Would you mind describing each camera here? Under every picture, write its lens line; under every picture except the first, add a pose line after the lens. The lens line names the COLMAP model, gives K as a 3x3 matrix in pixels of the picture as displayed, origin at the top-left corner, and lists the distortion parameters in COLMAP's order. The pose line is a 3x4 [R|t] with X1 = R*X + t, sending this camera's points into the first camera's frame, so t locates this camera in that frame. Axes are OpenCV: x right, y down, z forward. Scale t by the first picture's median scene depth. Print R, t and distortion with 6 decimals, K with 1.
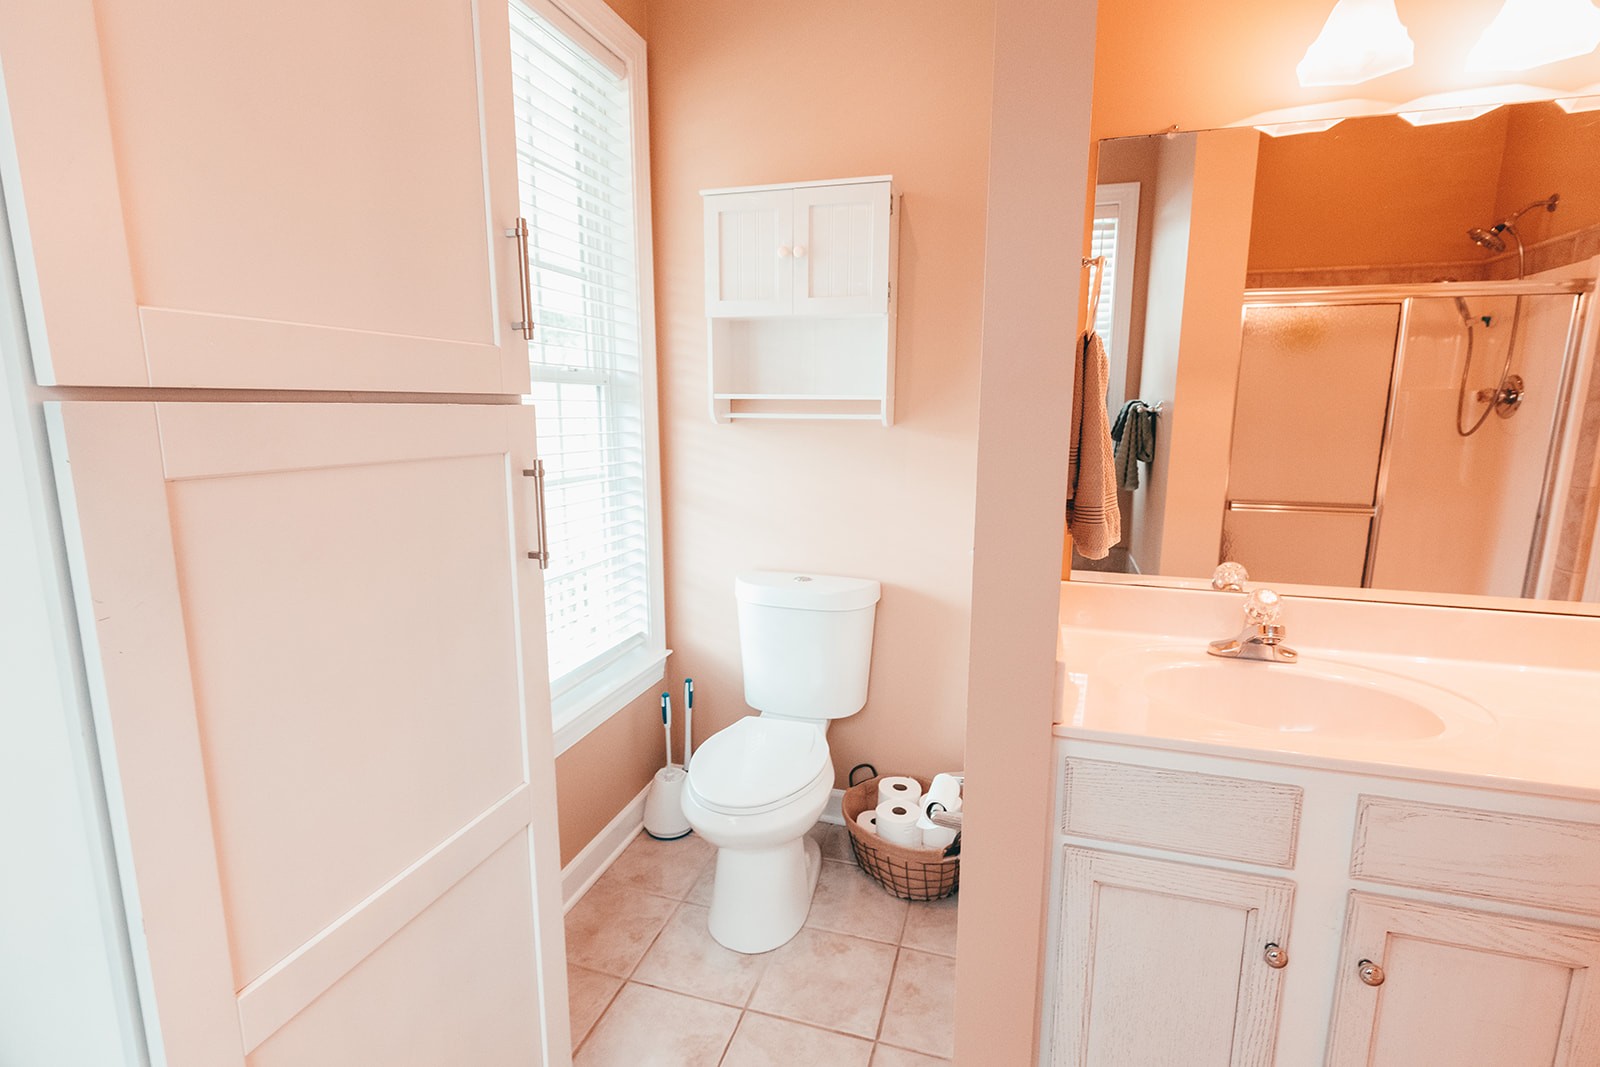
lens RADIAL K [[755.4, 0, 796.4], [0, 755.4, 534.6], [0, 0, 1]] dist [-0.000003, -0.000348]
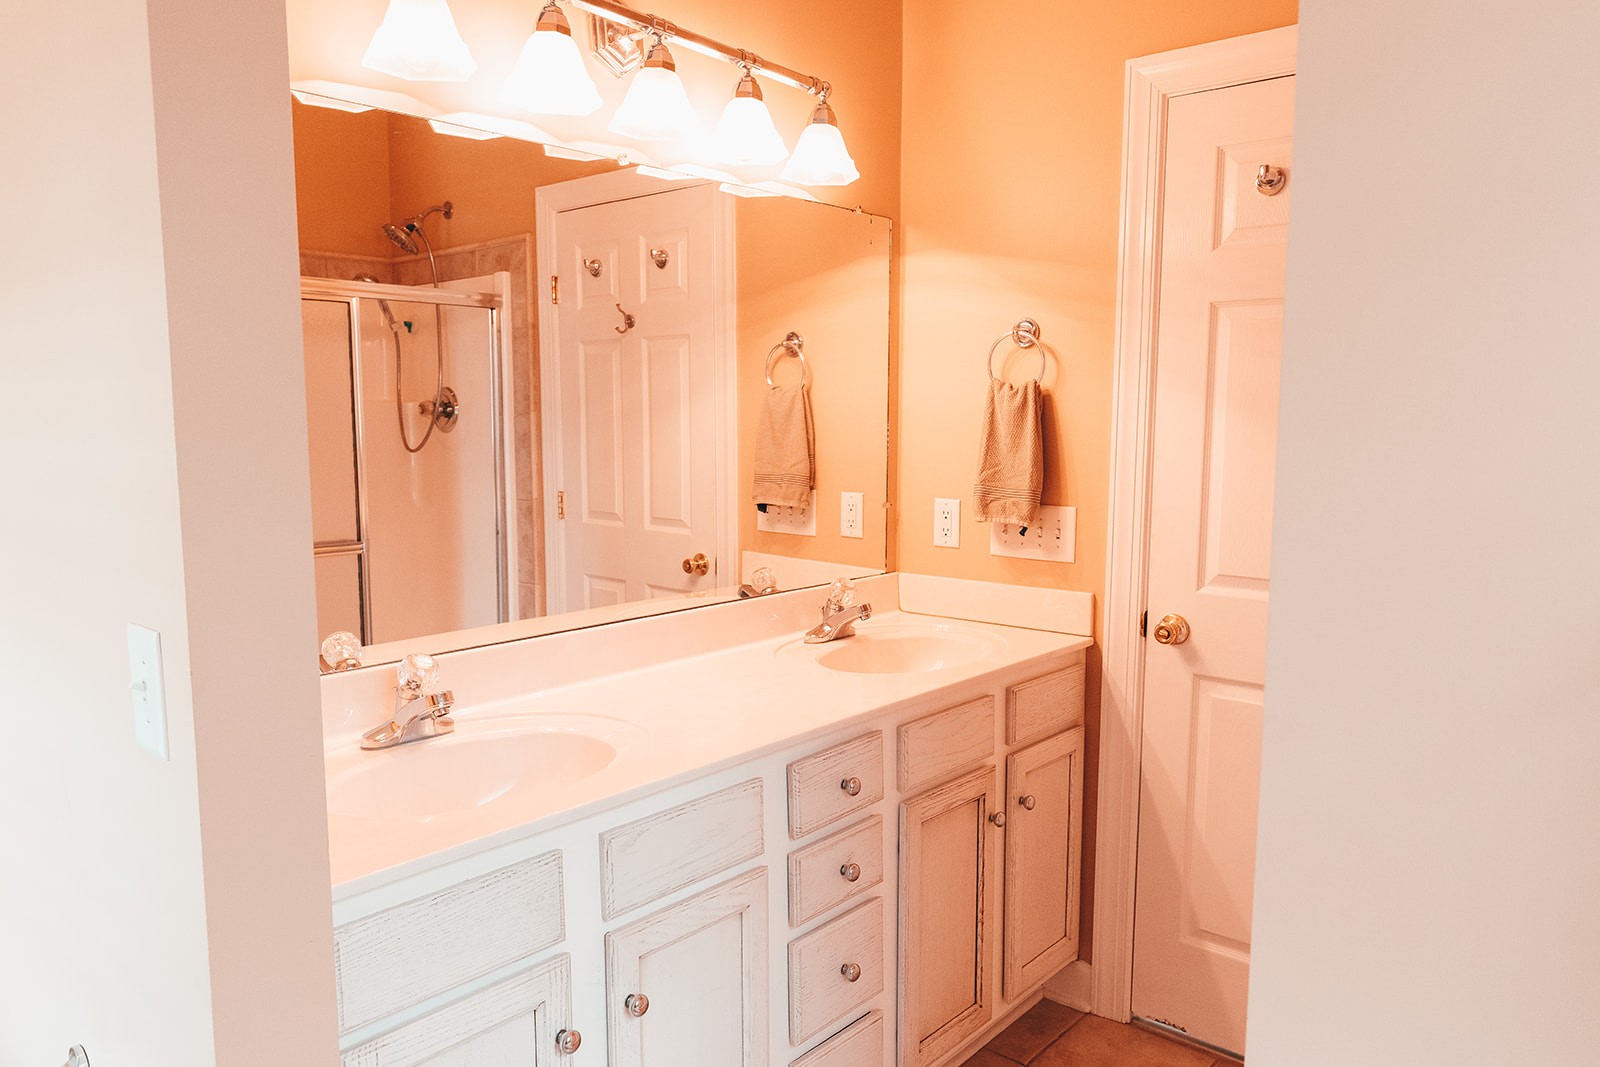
lens RADIAL K [[1133.2, 0, 800.0], [0, 1133.2, 533.5], [0, 0, 1]] dist [0.006494, -0.000105]
pose [[0.406338, -0.102580, 0.907947, -0.186071], [0.154150, 0.987131, 0.042539, -0.026392], [-0.900626, 0.122674, 0.416921, 0.044197]]
